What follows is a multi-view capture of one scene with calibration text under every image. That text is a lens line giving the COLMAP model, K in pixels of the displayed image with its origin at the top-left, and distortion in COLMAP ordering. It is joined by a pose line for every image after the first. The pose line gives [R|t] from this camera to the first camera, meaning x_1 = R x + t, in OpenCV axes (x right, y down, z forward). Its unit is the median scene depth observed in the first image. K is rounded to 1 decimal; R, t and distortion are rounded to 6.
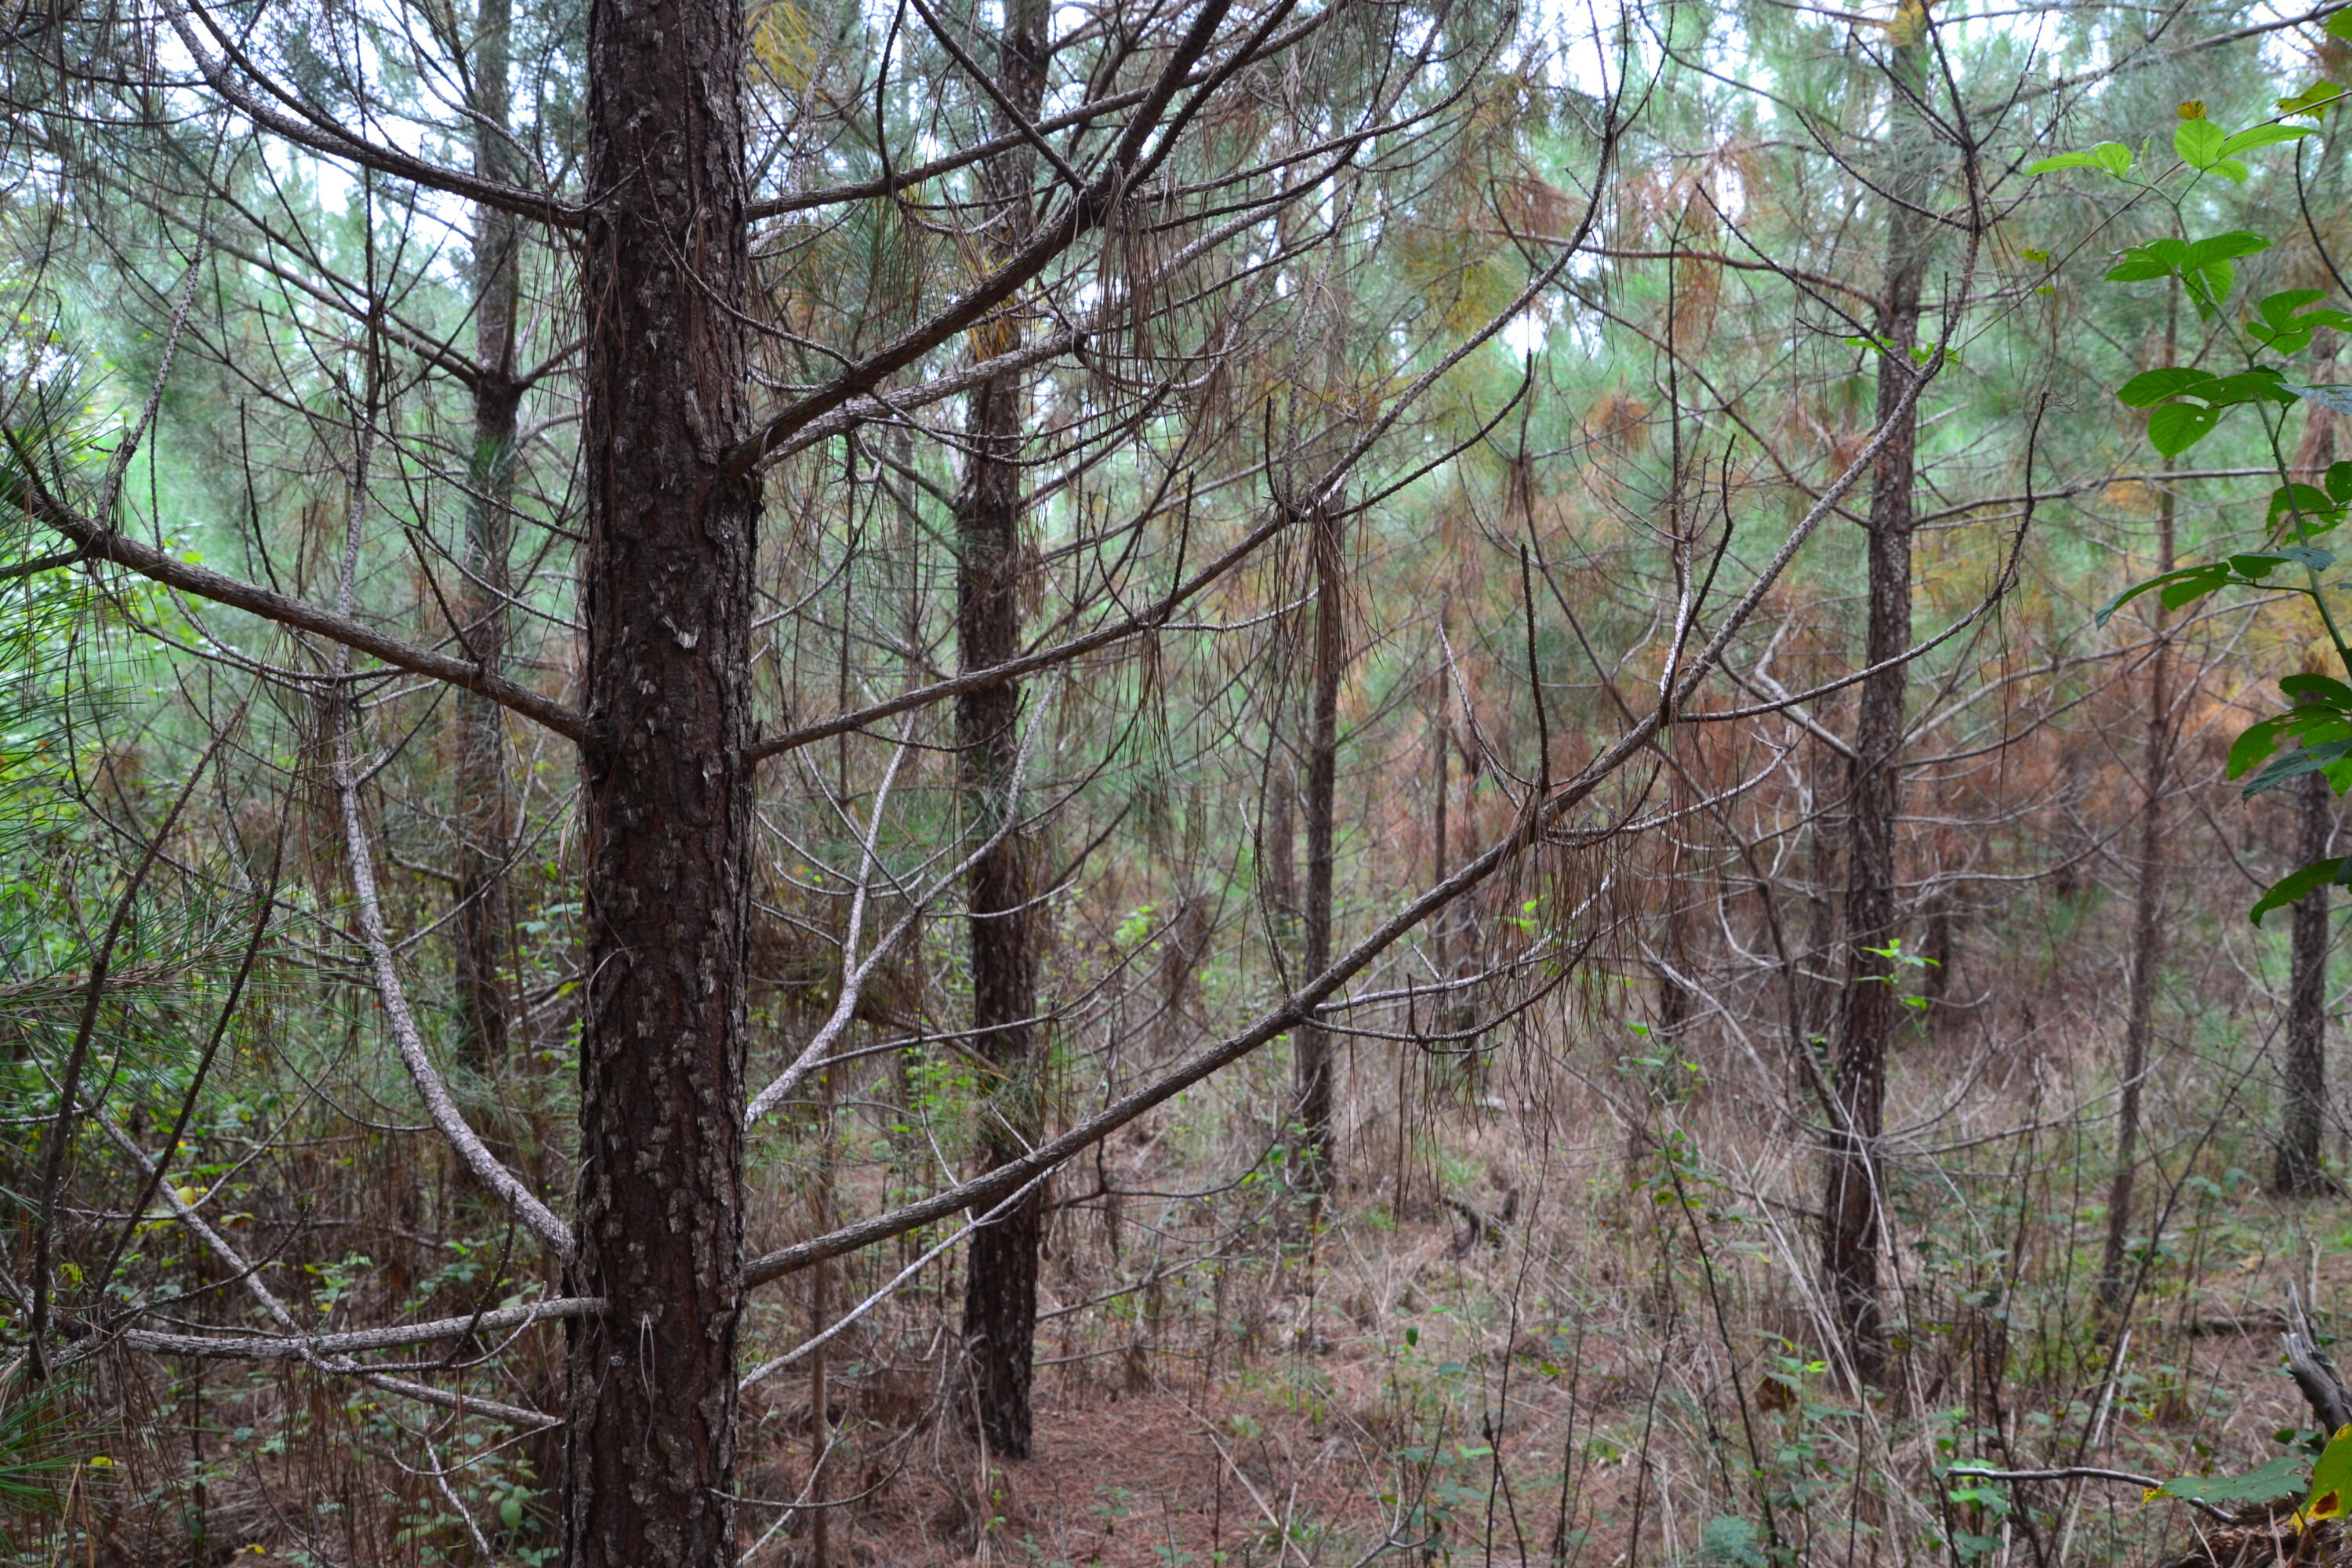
lens RADIAL K [[1888.9, 0, 1163.2], [0, 1888.9, 834.2], [0, 0, 1]] dist [-0.137052, 0.116114]
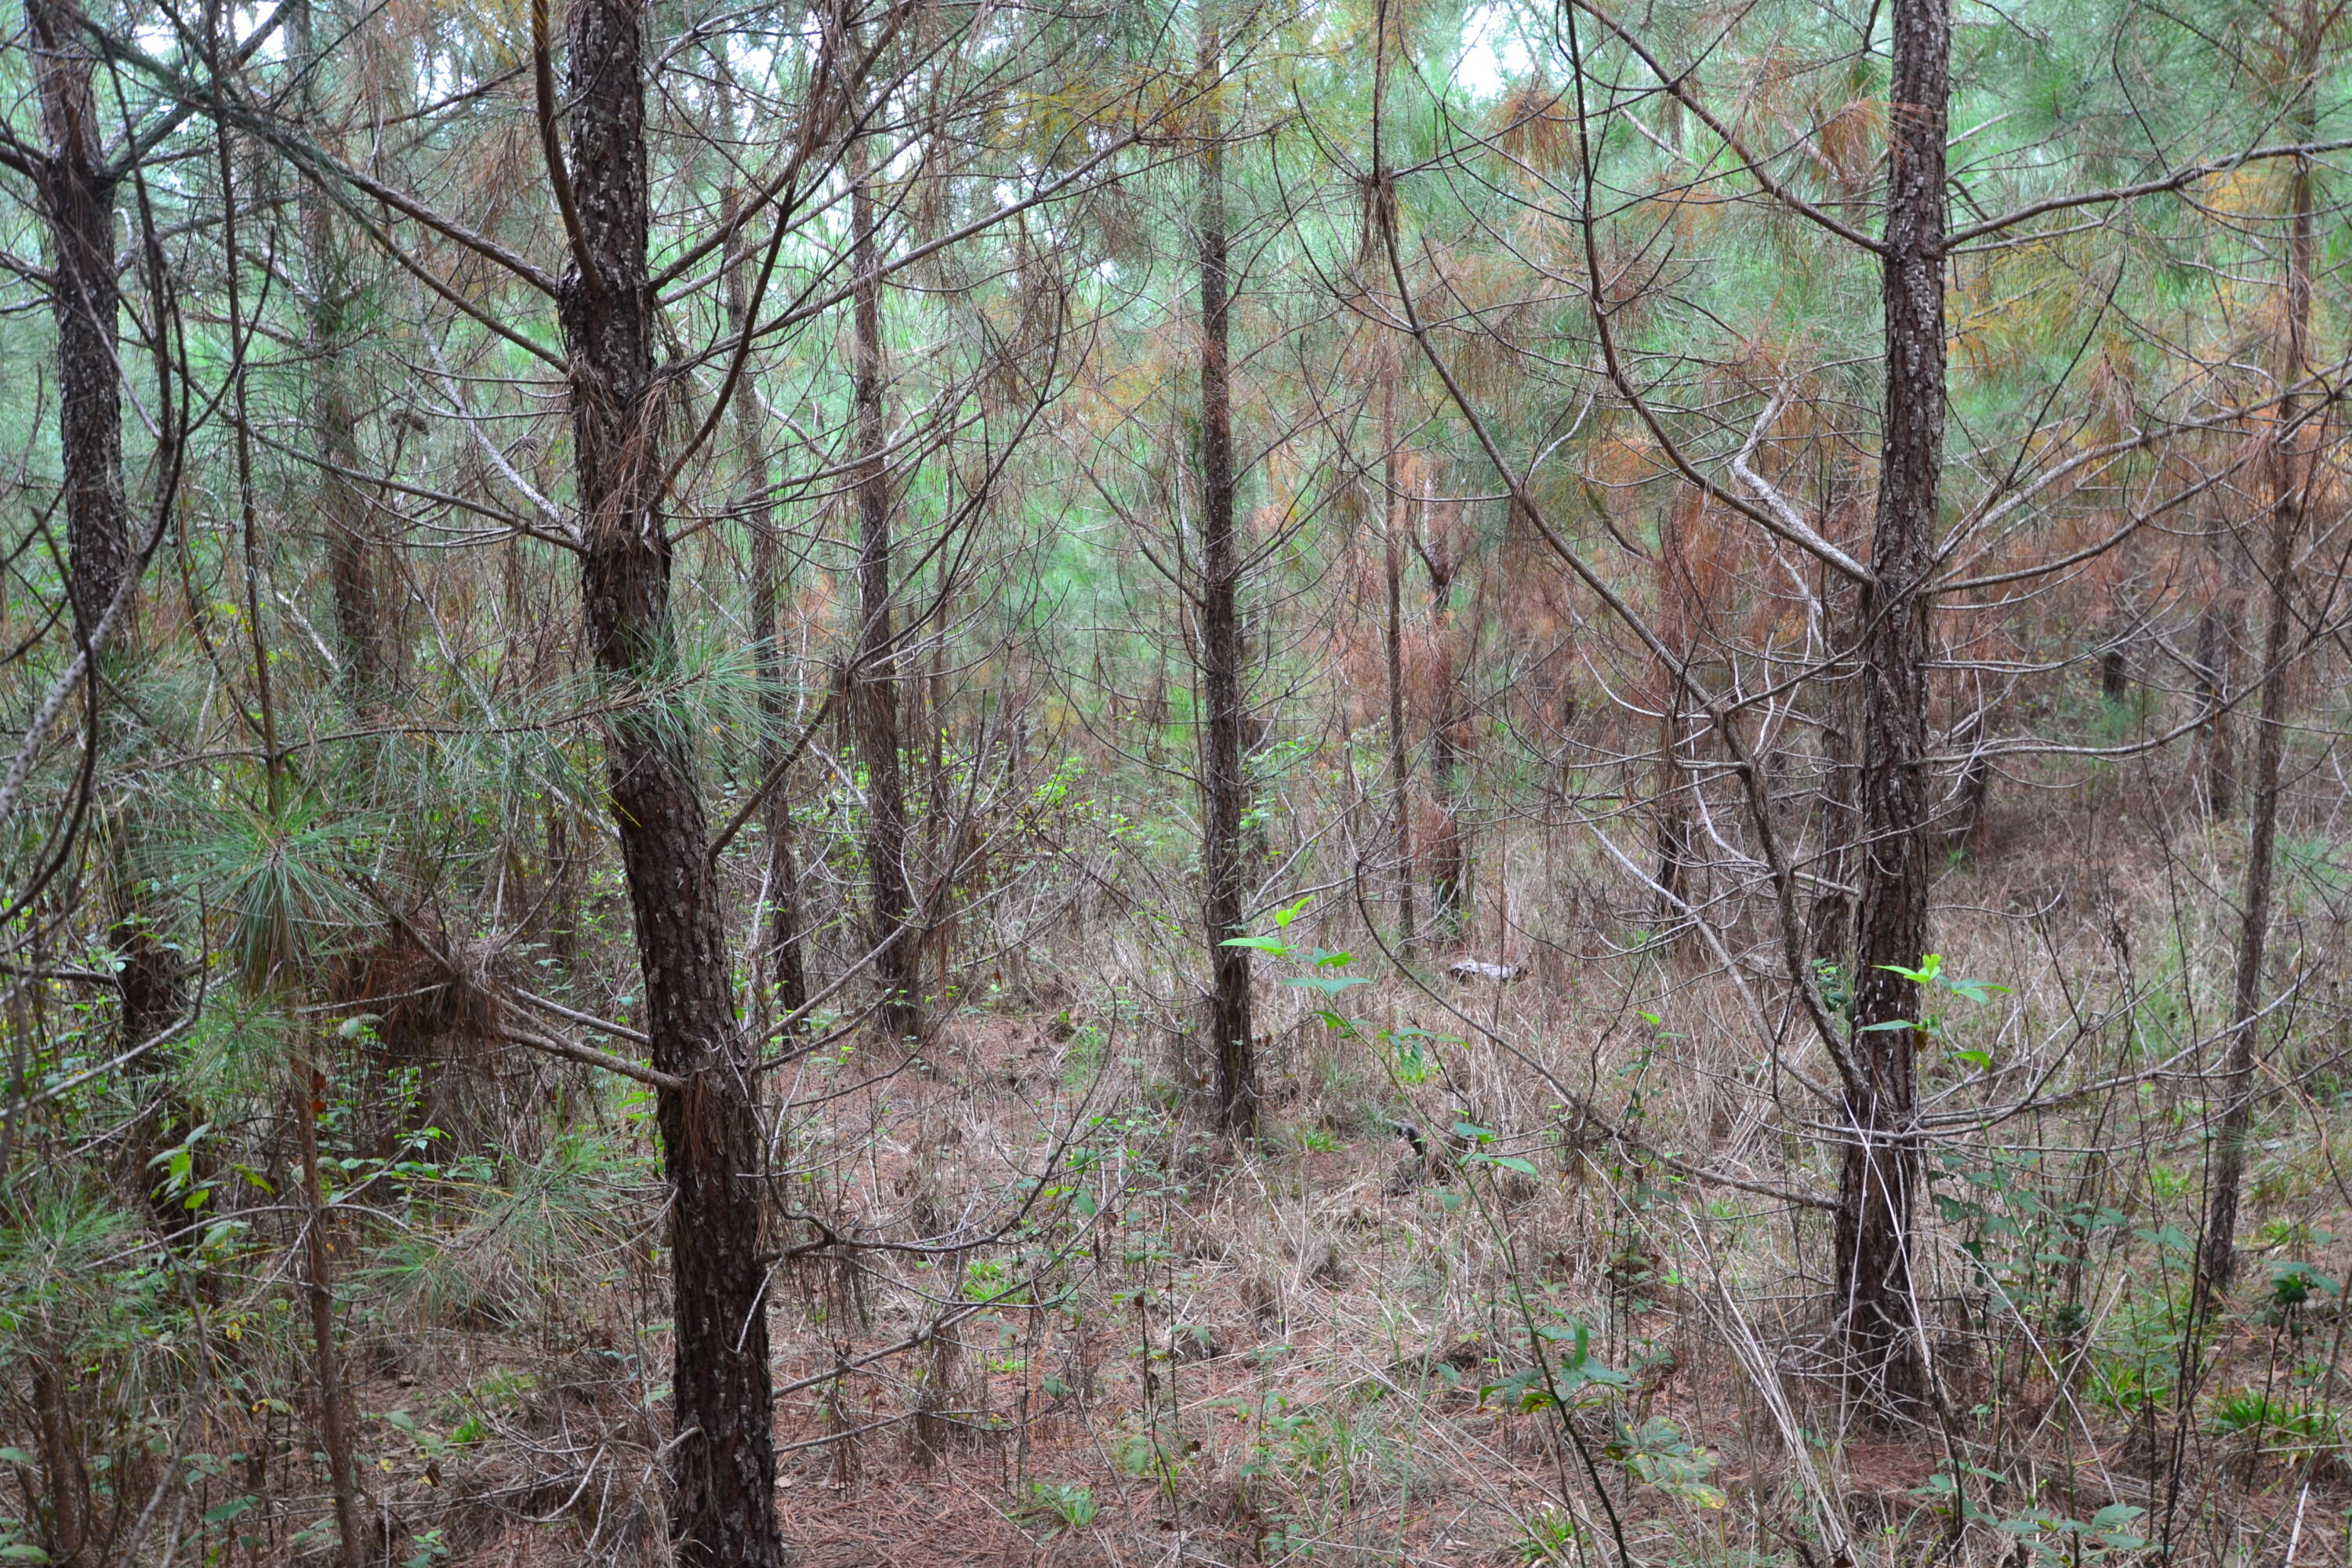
lens RADIAL K [[1888.9, 0, 1163.2], [0, 1888.9, 834.2], [0, 0, 1]] dist [-0.137052, 0.116114]
pose [[0.998645, -0.049555, -0.015914, 0.099972], [0.050900, 0.993711, 0.099734, -0.027387], [0.010871, -0.100408, 0.994887, 0.258900]]
